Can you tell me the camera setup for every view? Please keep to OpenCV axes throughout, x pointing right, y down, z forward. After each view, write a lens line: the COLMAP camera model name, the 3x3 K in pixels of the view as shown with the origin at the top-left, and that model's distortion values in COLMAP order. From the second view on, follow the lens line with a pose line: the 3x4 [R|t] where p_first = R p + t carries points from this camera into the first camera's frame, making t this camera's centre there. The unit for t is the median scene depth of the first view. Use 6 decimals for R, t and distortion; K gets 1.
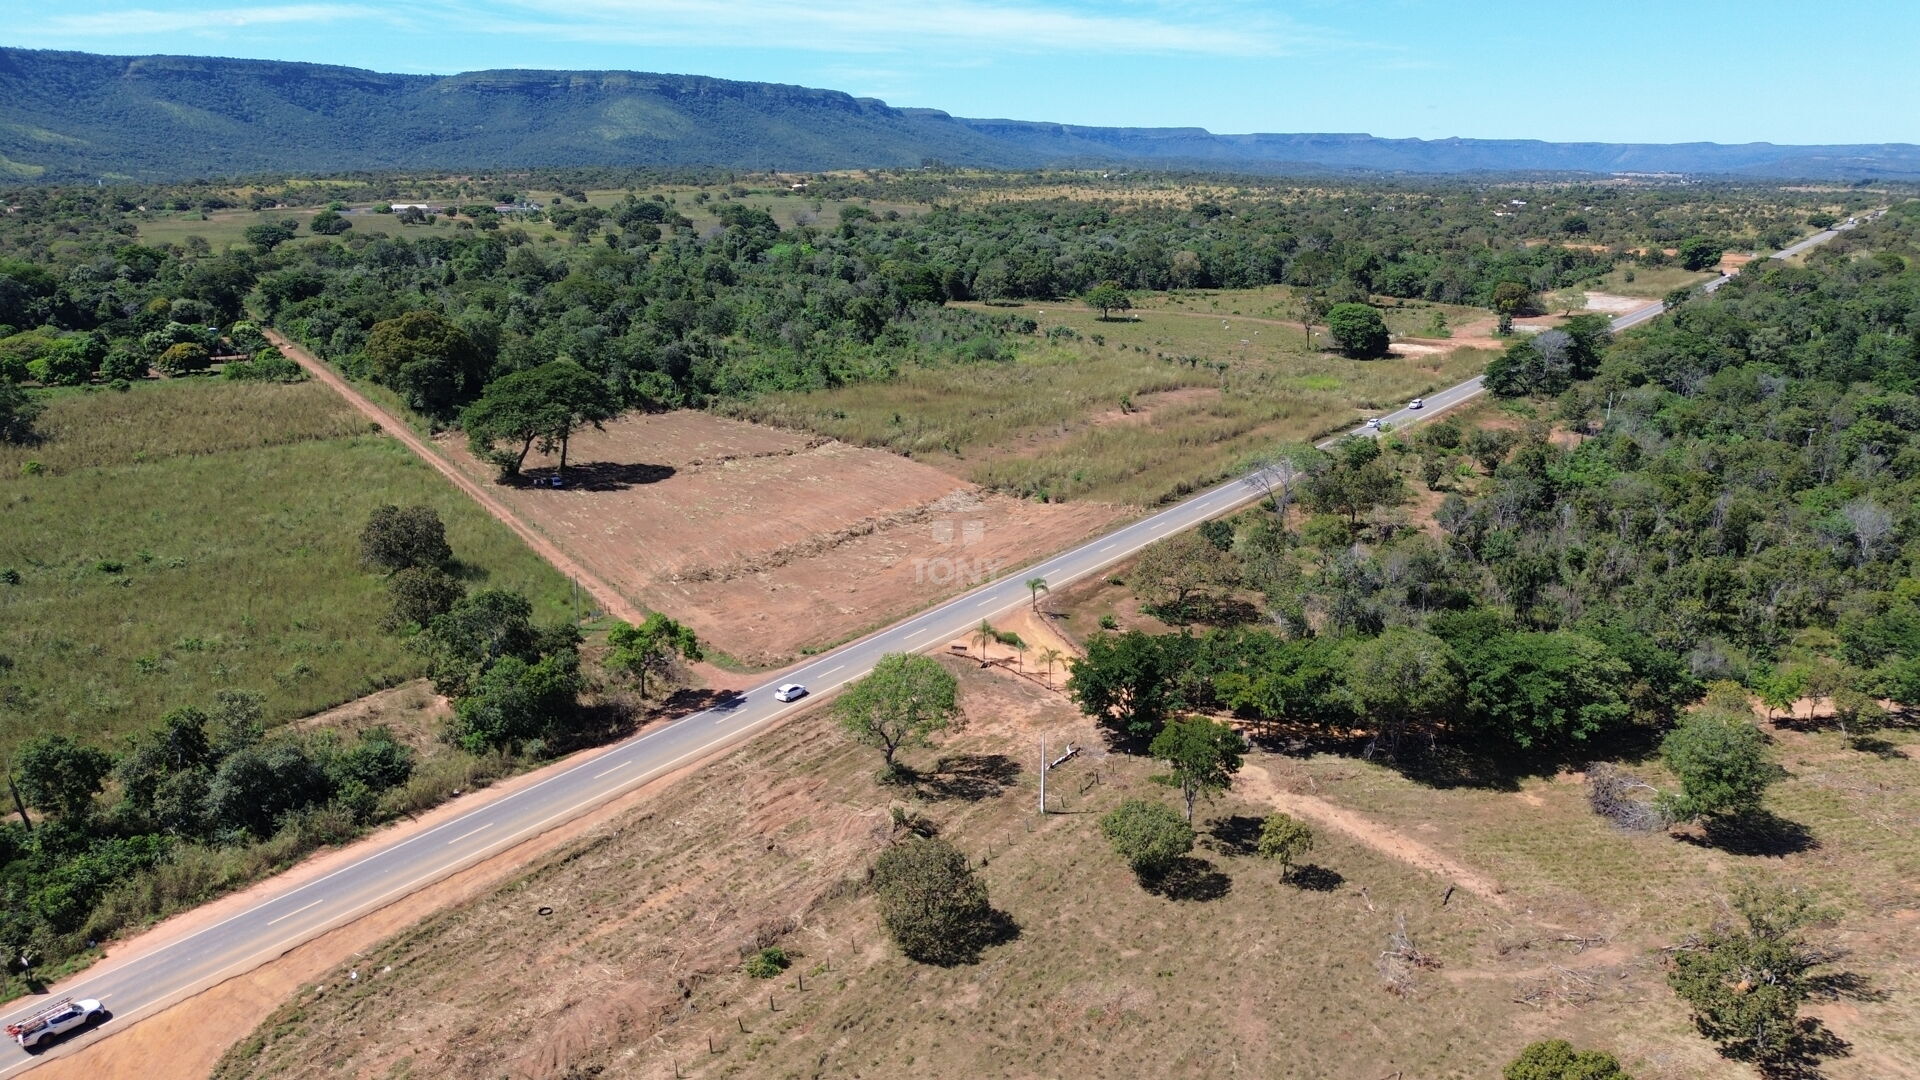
lens RADIAL K [[1357.2, 0, 953.0], [0, 1357.2, 534.3], [0, 0, 1]] dist [0.066798, -0.067030]
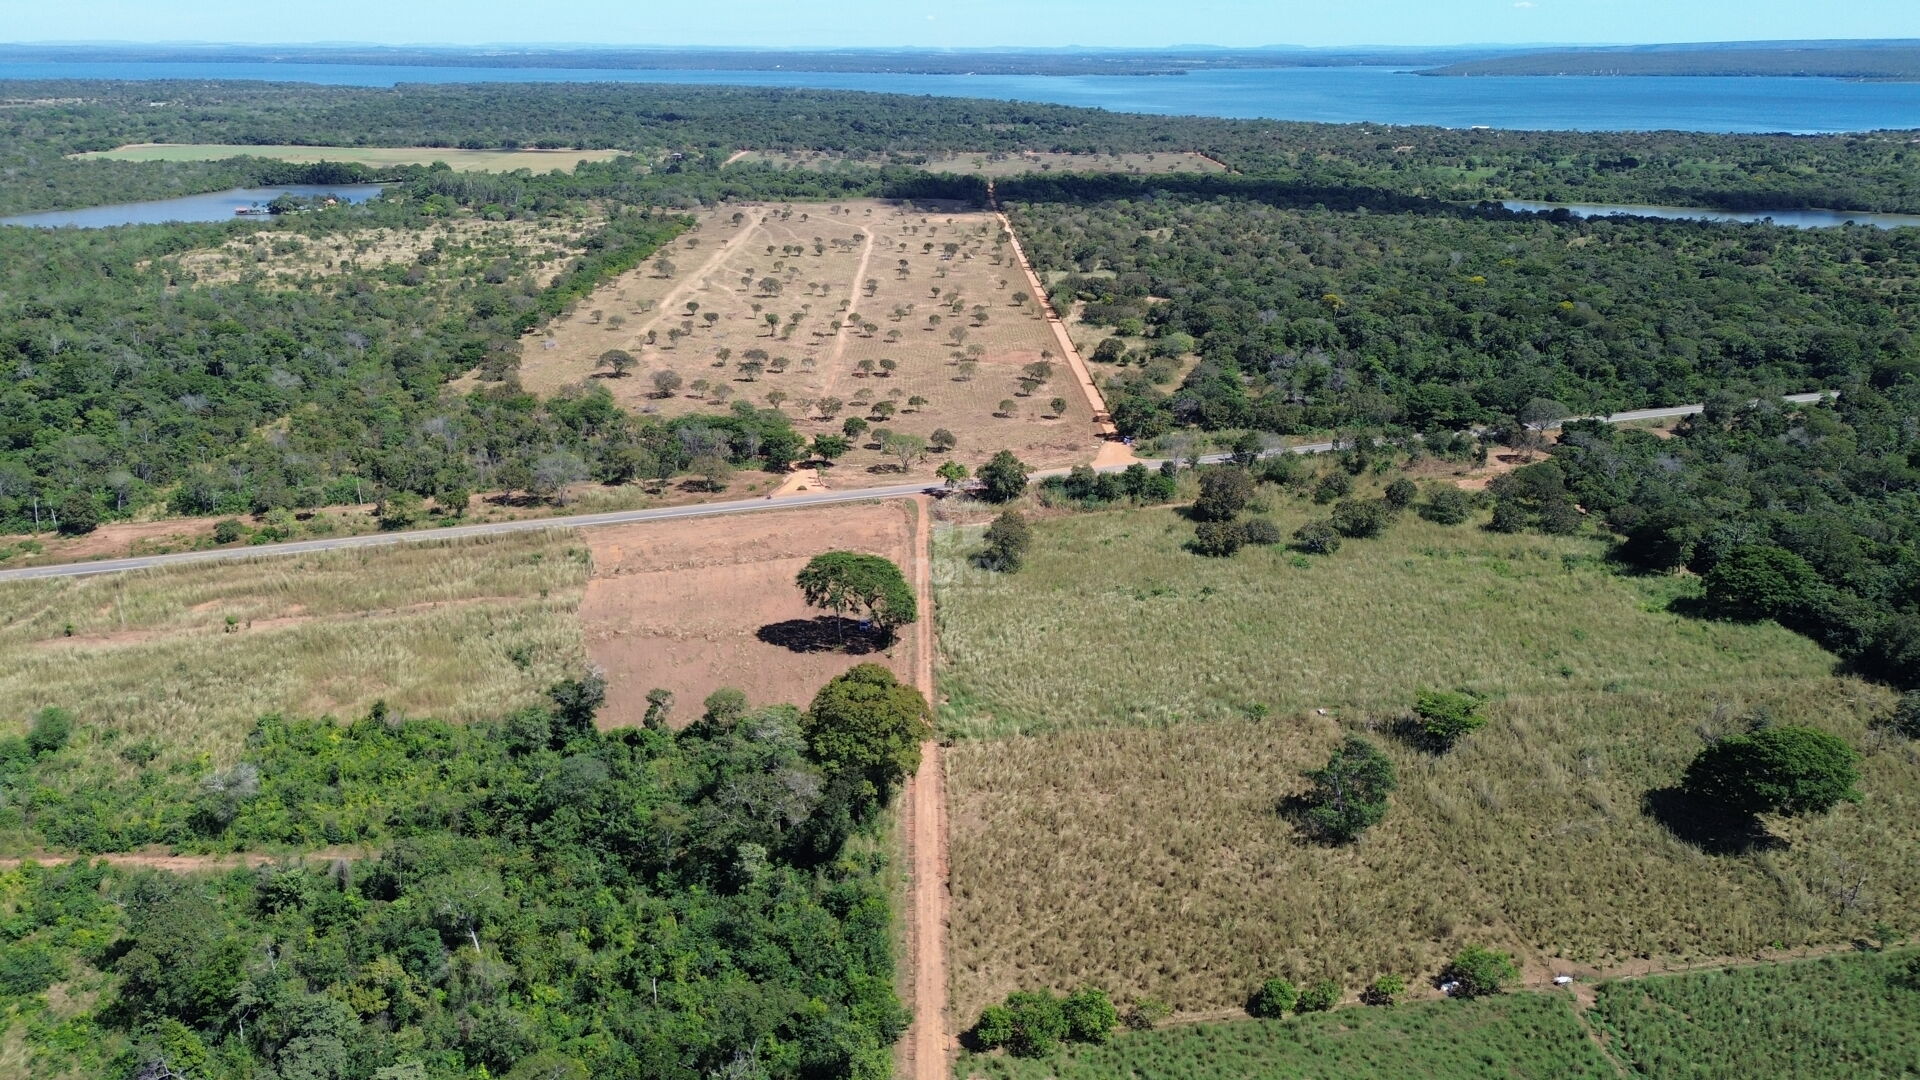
lens RADIAL K [[1357.2, 0, 953.0], [0, 1357.2, 534.3], [0, 0, 1]] dist [0.066798, -0.067030]
pose [[-0.849558, -0.181780, 0.495184, -0.545736], [0.131862, 0.835757, 0.533031, -0.431516], [-0.510749, 0.518137, -0.686054, 1.005557]]
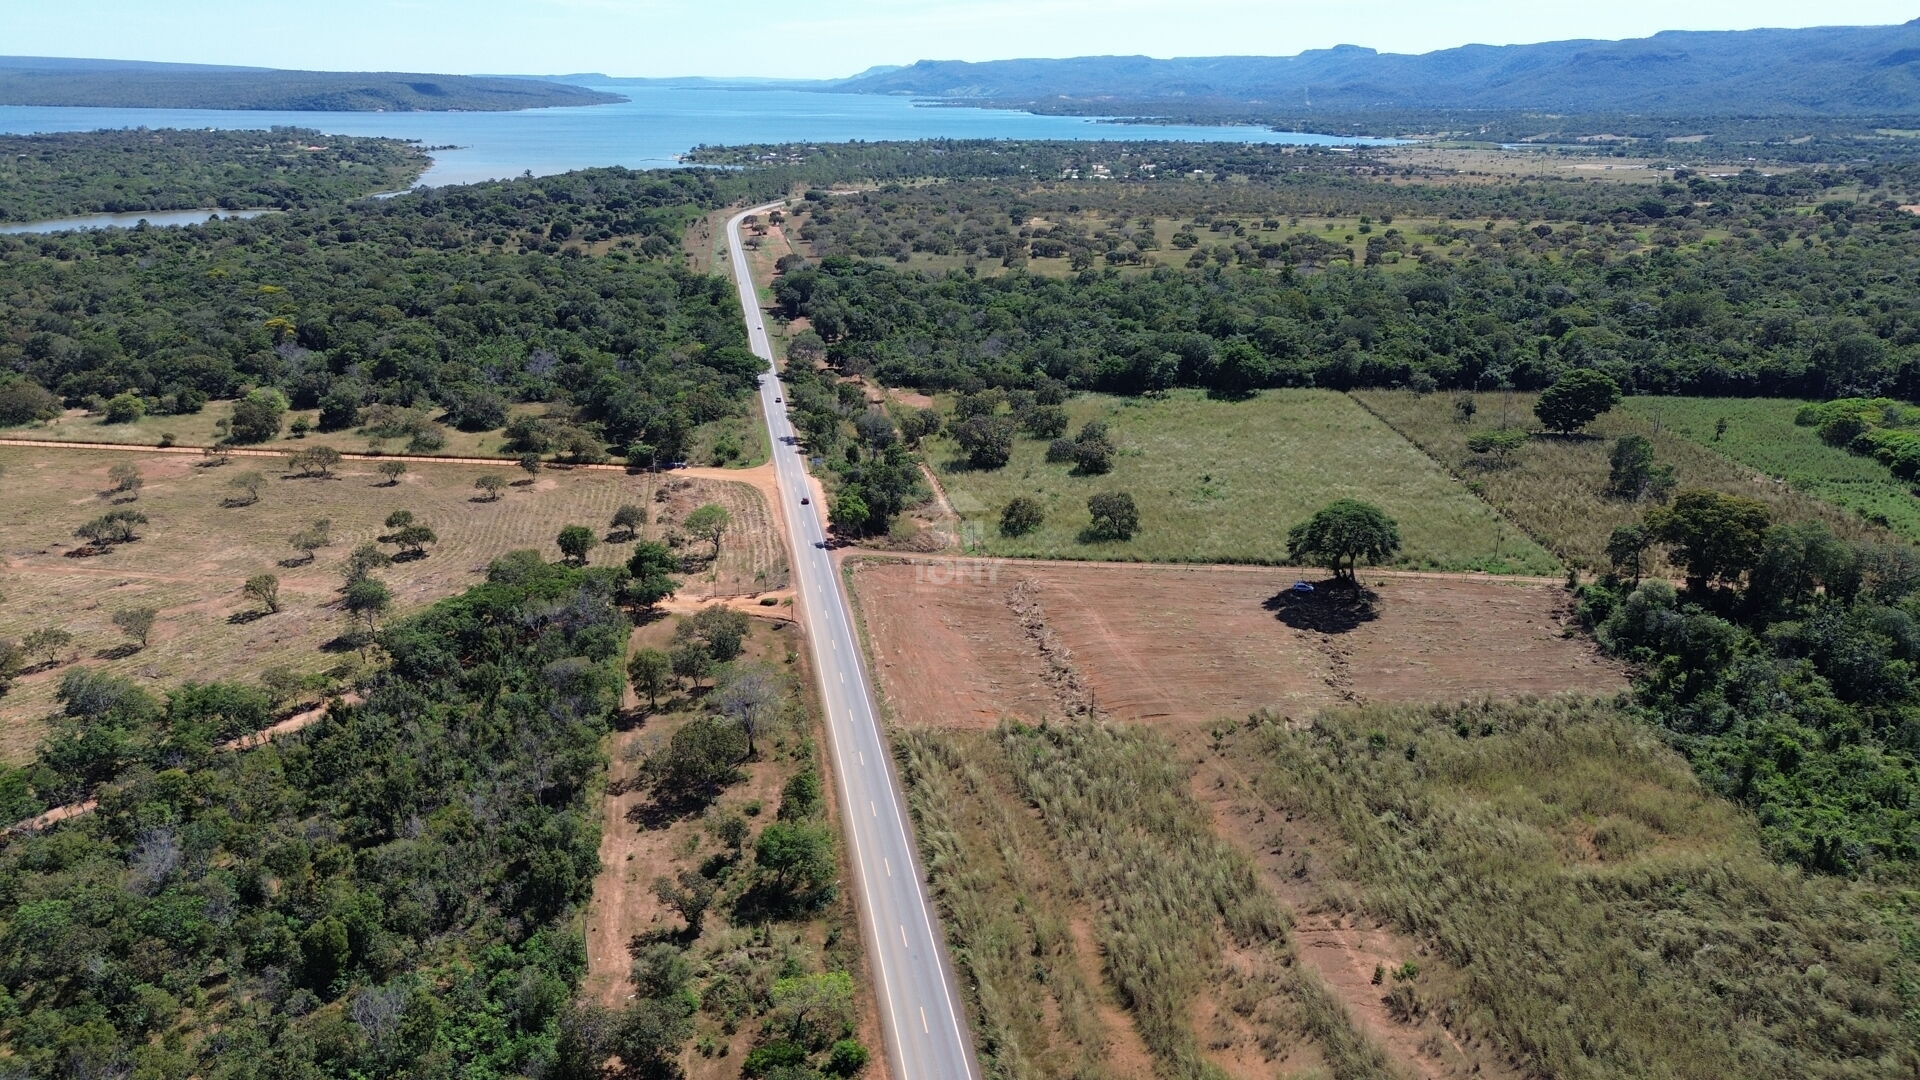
lens RADIAL K [[1357.2, 0, 953.0], [0, 1357.2, 534.3], [0, 0, 1]] dist [0.066798, -0.067030]
pose [[-0.684636, 0.222583, -0.694068, 0.402520], [-0.194634, 0.861827, 0.468371, -0.320299], [0.702418, 0.455753, -0.546716, 0.800294]]
